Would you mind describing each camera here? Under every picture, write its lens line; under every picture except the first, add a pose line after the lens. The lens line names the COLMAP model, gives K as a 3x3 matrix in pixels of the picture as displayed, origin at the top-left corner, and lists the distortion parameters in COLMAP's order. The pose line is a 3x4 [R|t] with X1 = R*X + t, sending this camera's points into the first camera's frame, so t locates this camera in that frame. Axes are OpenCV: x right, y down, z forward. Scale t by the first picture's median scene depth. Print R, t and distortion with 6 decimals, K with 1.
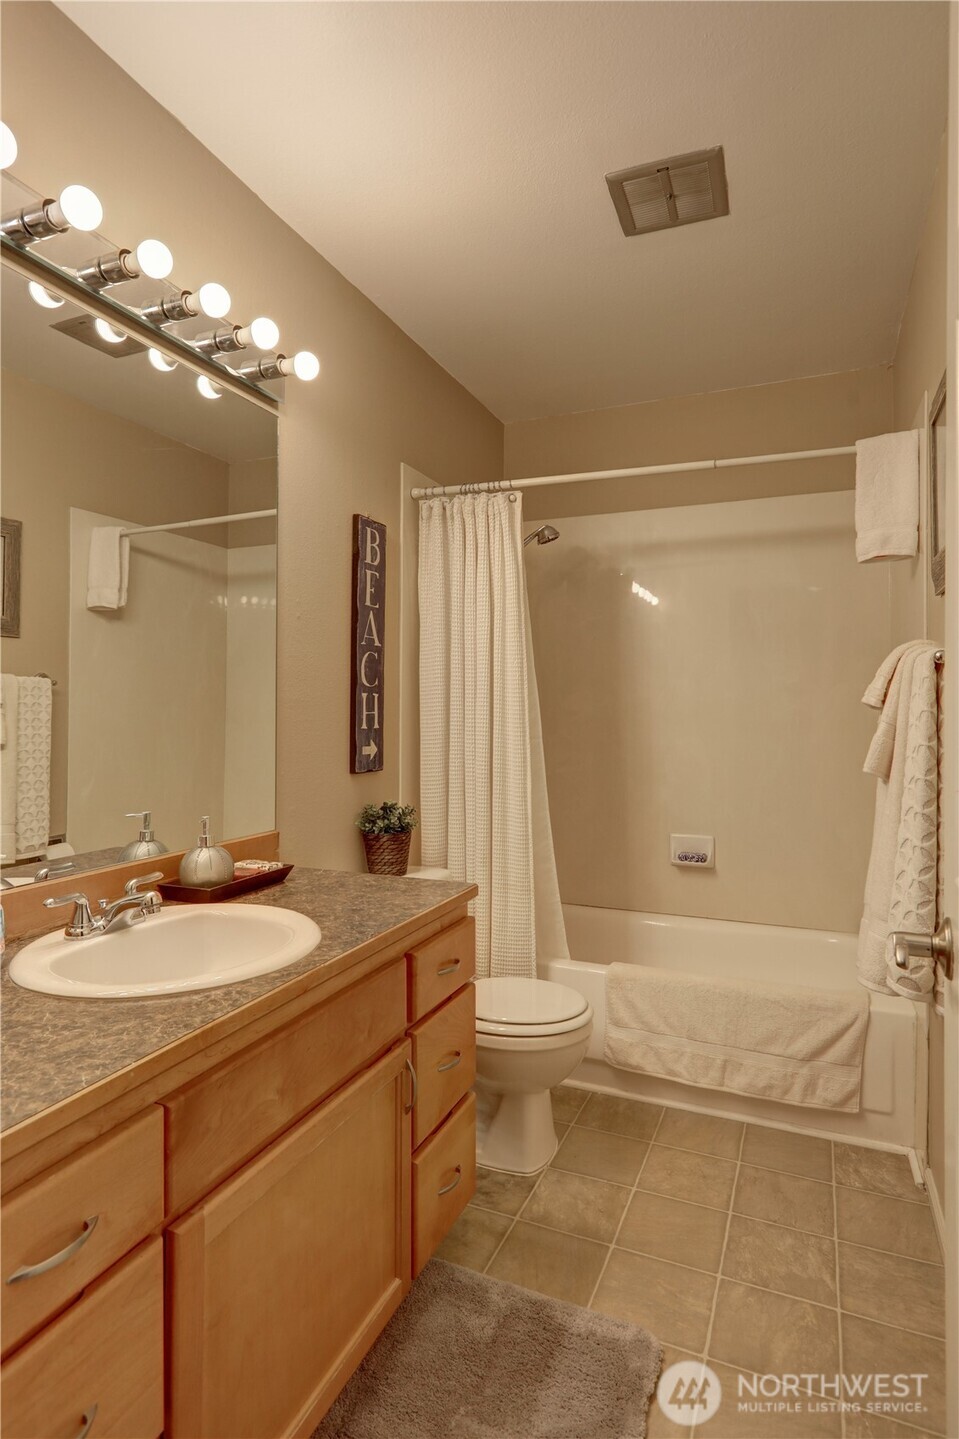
lens RADIAL K [[775.2, 0, 478.8], [0, 775.2, 714.7], [0, 0, 1]] dist [0.000123, 0.001504]
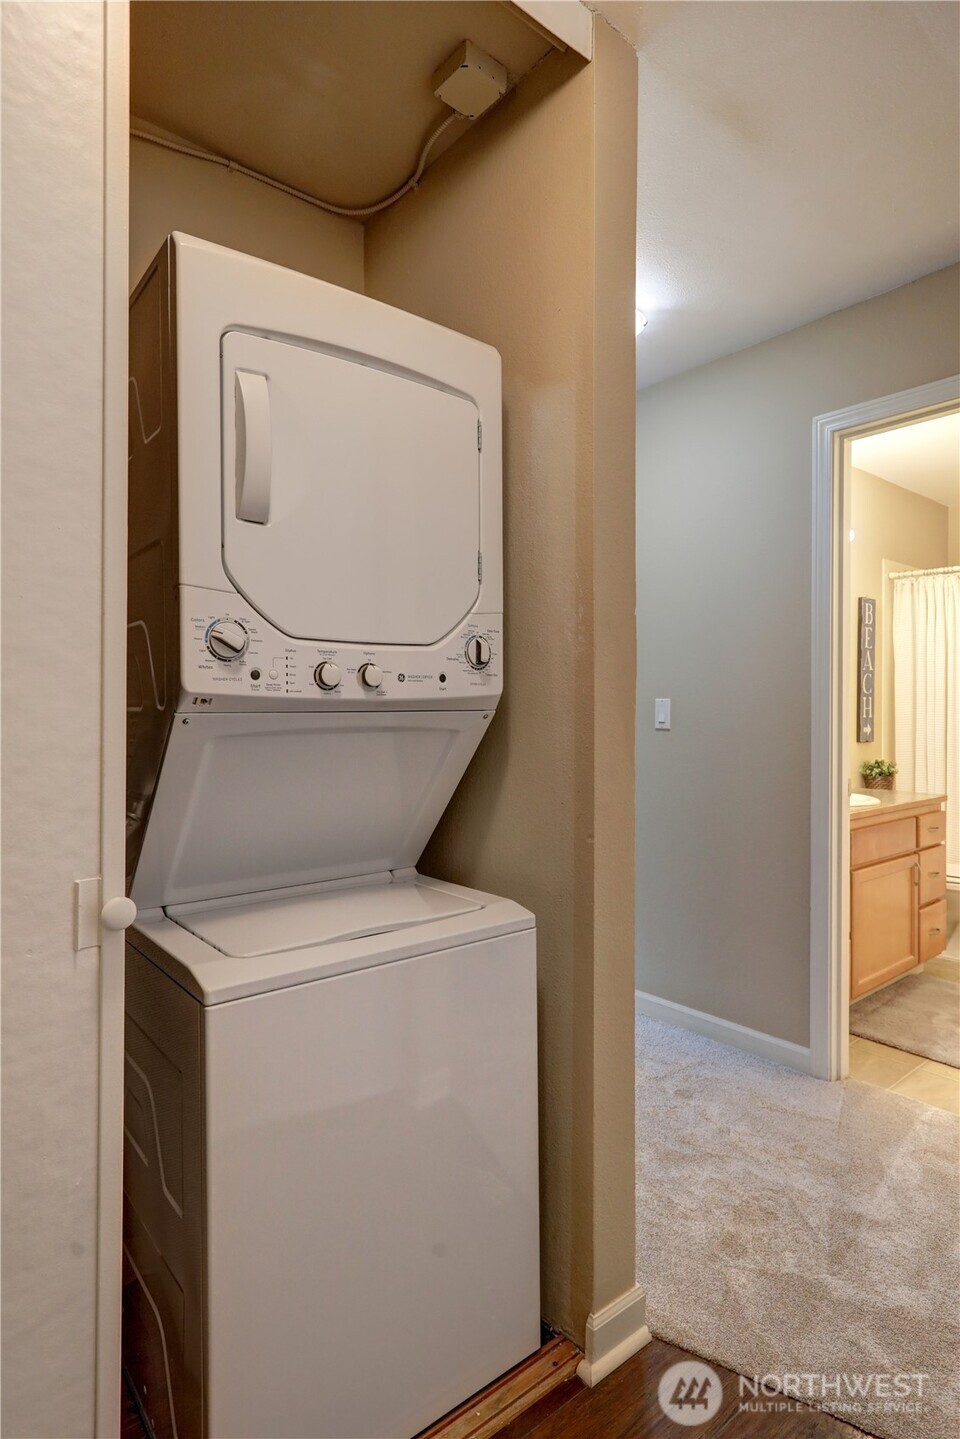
lens RADIAL K [[775.2, 0, 486.8], [0, 775.2, 714.4], [0, 0, 1]] dist [0.000123, 0.001504]
pose [[0.891987, 0.001854, -0.452057, -0.115274], [0.000007, 0.999992, 0.004116, 0.004046], [0.452061, -0.003674, 0.891979, -0.958411]]
